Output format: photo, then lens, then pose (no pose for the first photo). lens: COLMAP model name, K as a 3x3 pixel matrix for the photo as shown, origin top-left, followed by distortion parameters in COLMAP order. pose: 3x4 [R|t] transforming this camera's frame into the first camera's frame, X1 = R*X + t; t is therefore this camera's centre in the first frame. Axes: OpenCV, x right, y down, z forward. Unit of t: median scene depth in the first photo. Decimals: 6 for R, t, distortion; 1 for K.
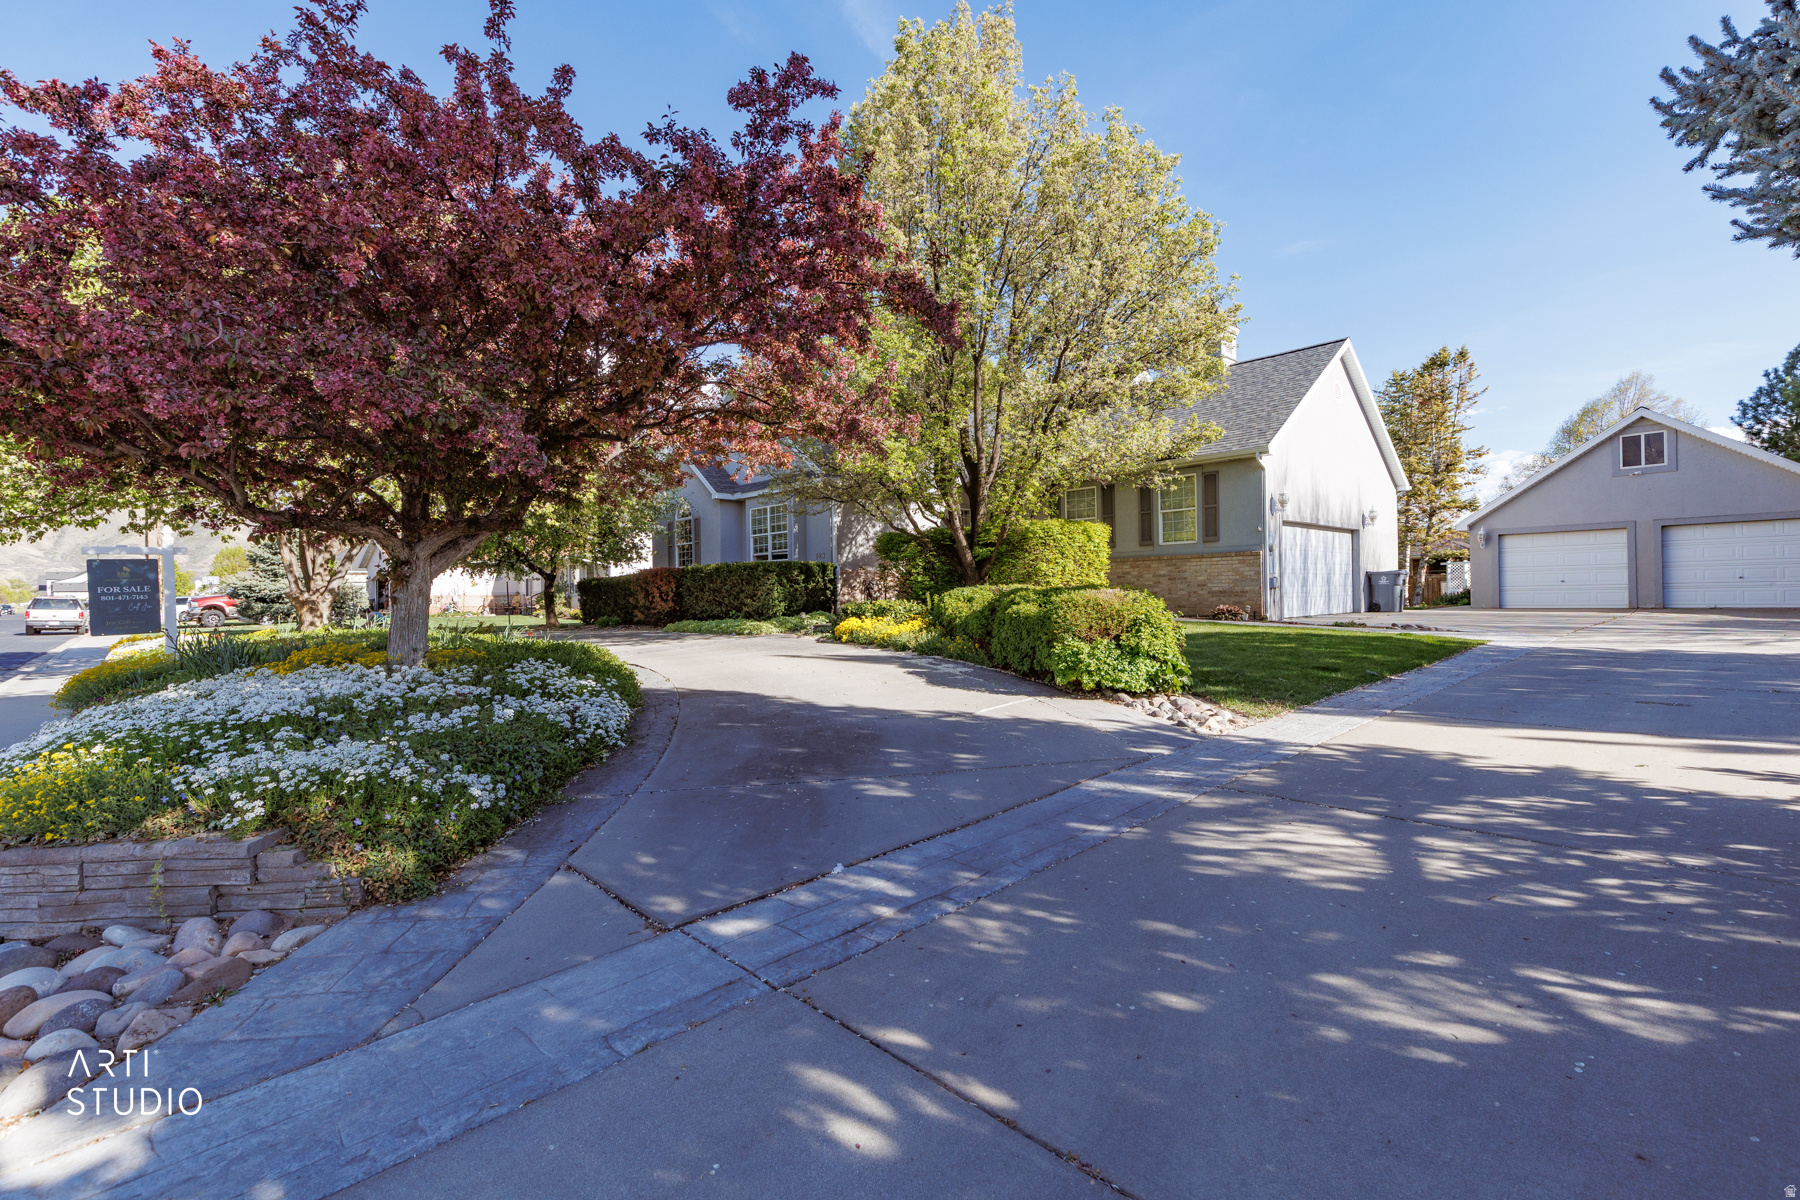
lens RADIAL K [[795.2, 0, 916.0], [0, 795.2, 594.1], [0, 0, 1]] dist [0.004178, -0.001533]
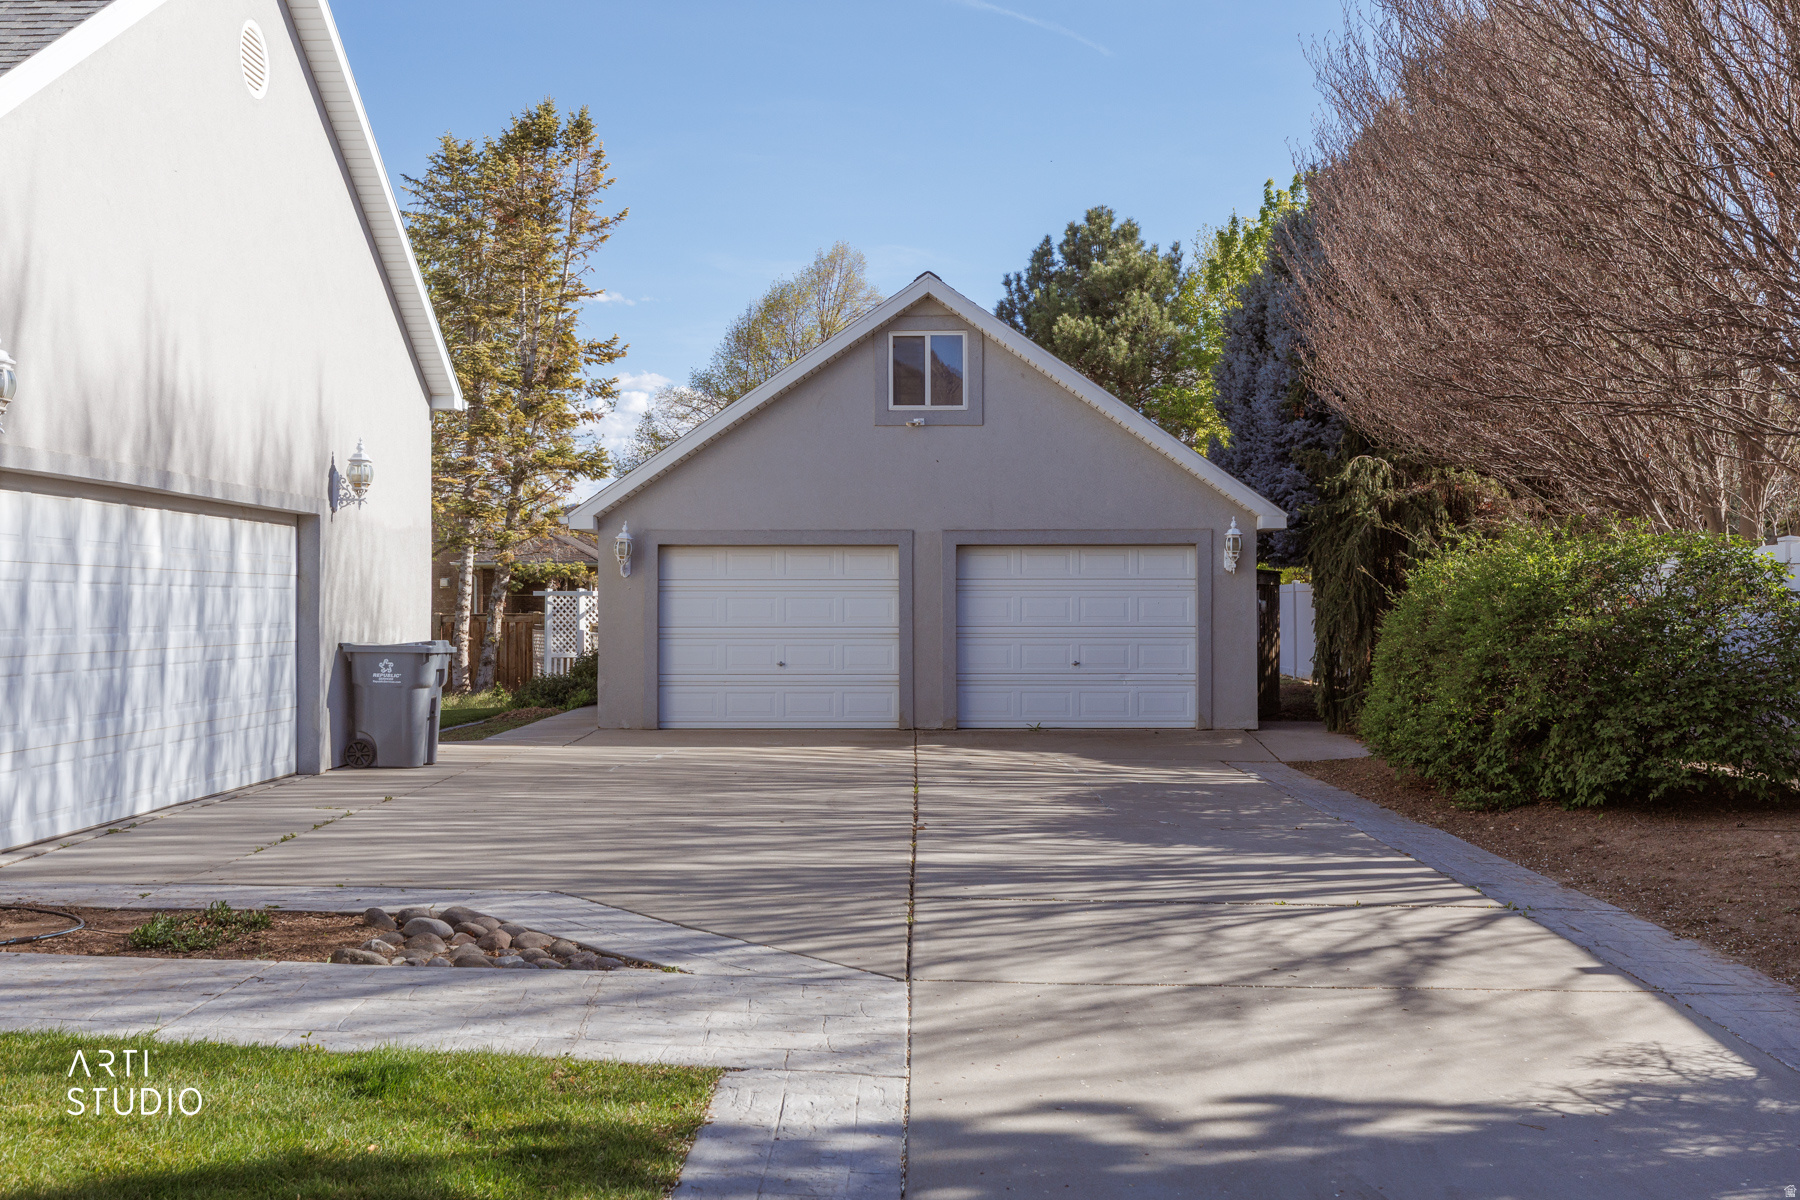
lens RADIAL K [[1709.3, 0, 911.2], [0, 1709.3, 604.4], [0, 0, 1]] dist [0.010034, 0.000000]
pose [[0.696050, 0.017967, 0.717768, 0.227323], [-0.012362, 0.999839, -0.013040, -0.038934], [-0.717887, 0.000203, 0.696160, 0.347294]]
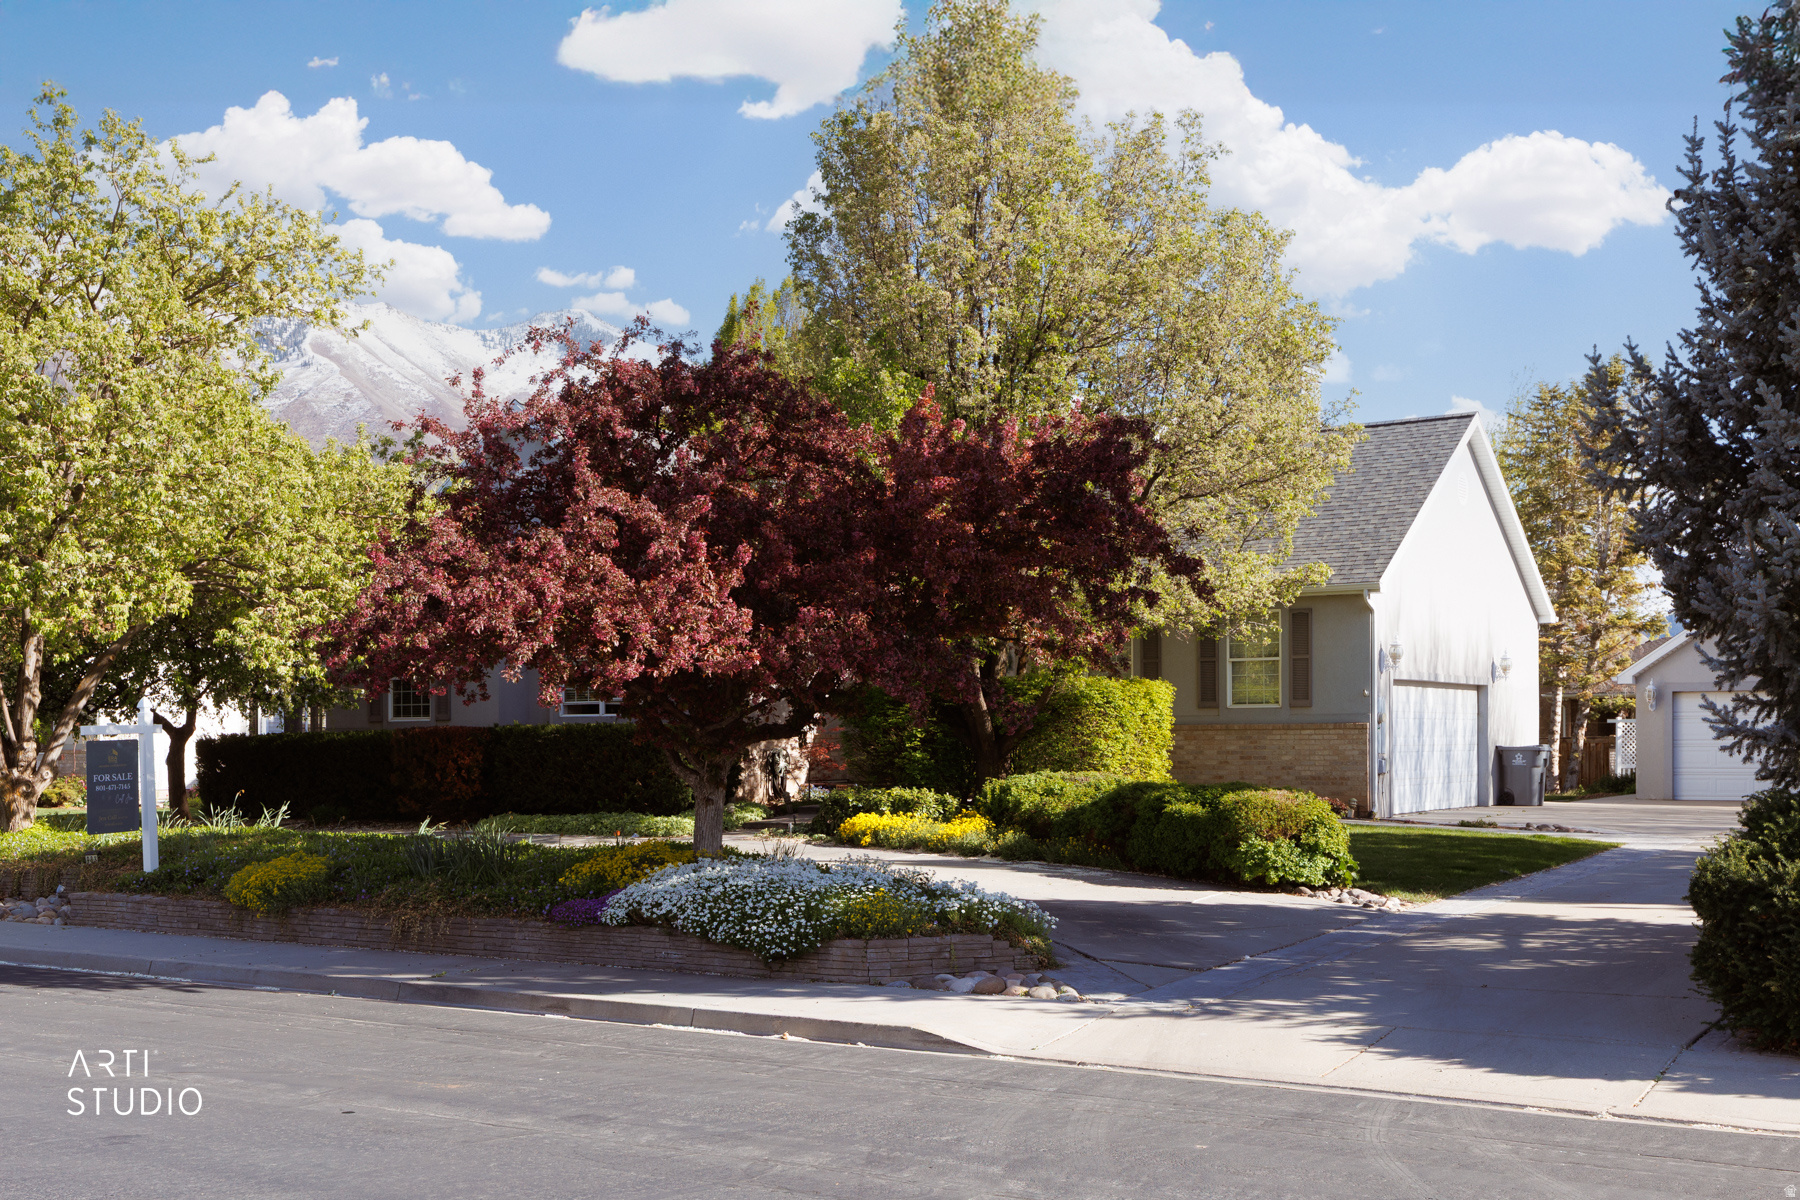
lens RADIAL K [[1943.6, 0, 909.0], [0, 1943.6, 731.5], [0, 0, 1]] dist [-0.008889, 0.000000]
pose [[0.974684, 0.014642, 0.223106, -0.304174], [-0.013396, 0.999885, -0.007098, -0.022575], [-0.223184, 0.003930, 0.974768, -0.523043]]
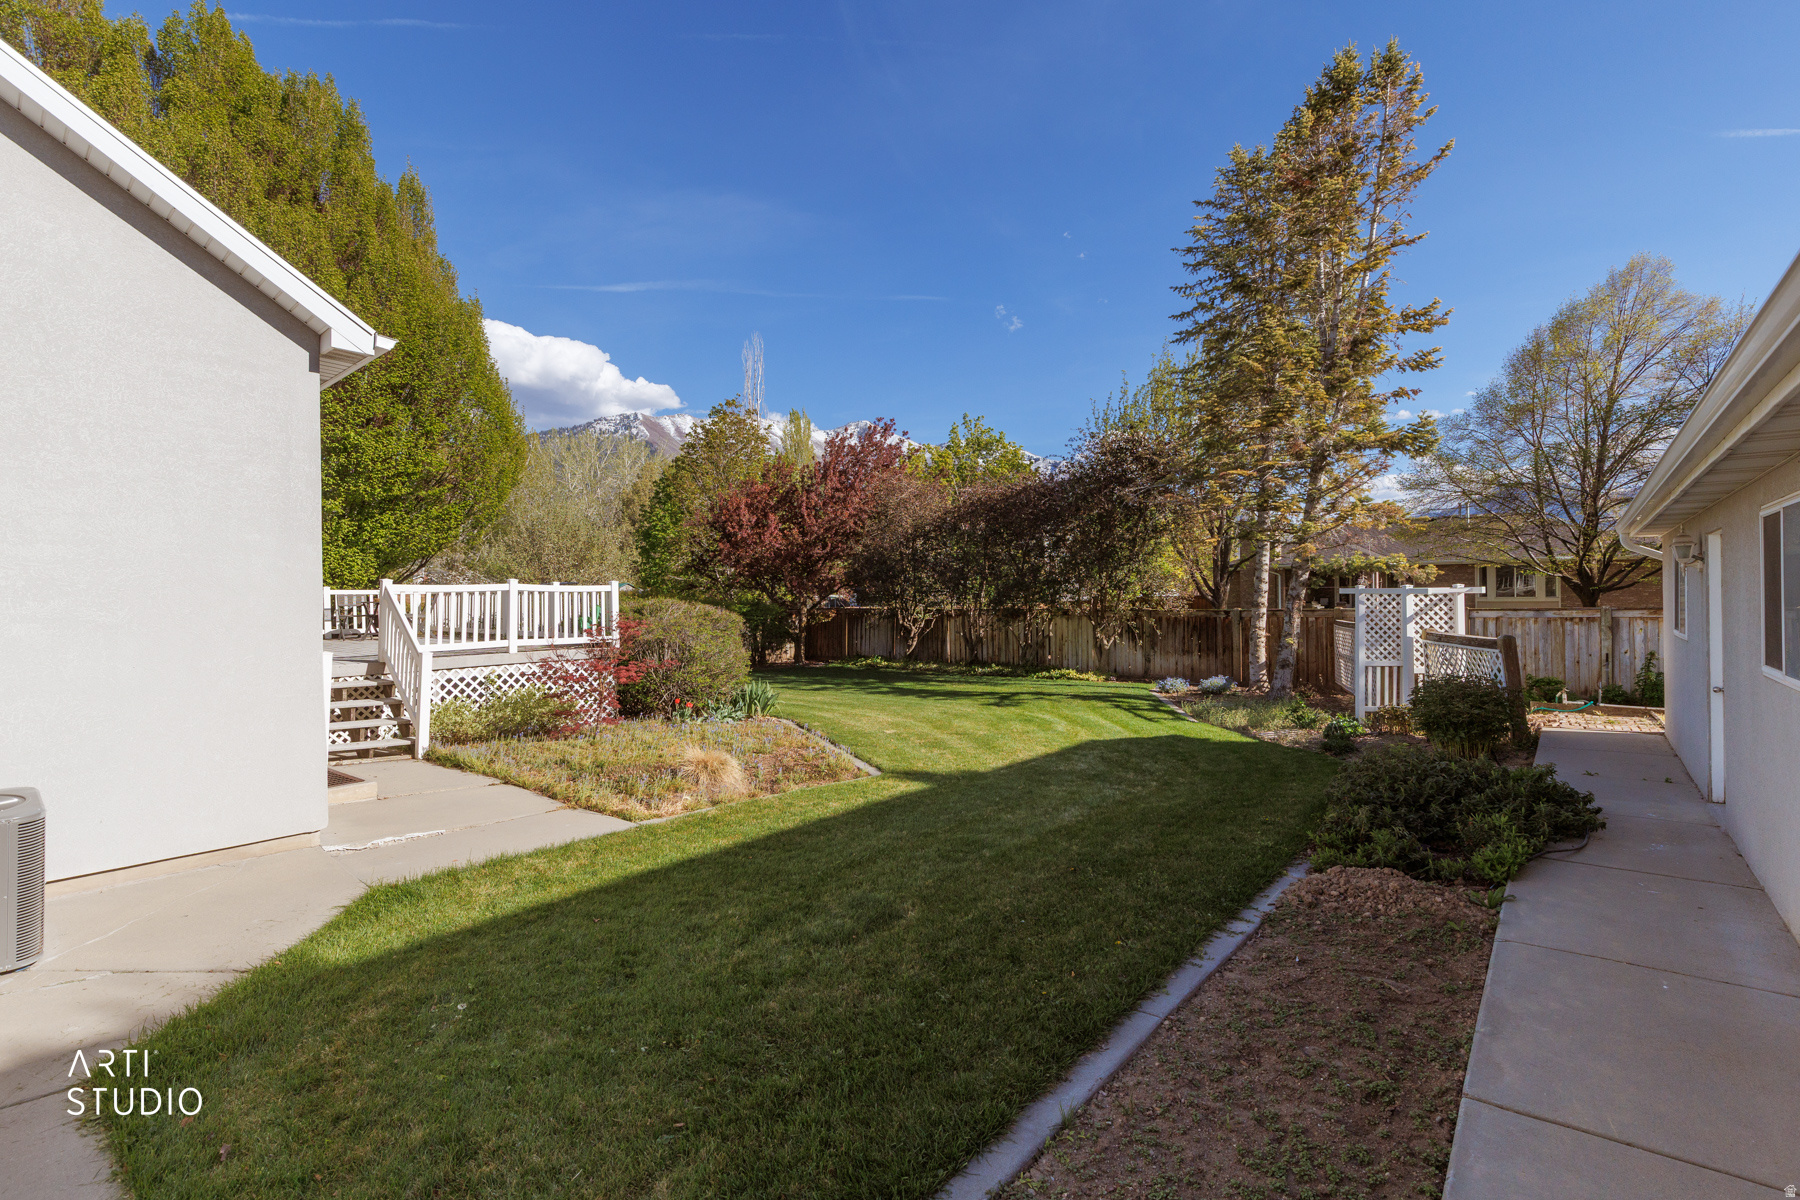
lens RADIAL K [[795.2, 0, 897.4], [0, 795.2, 587.8], [0, 0, 1]] dist [0.004178, -0.001533]
pose [[0.995144, 0.005460, 0.098278, 0.720634], [-0.004569, 0.999946, -0.009295, -0.061620], [-0.098323, 0.008801, 0.995116, 1.127086]]
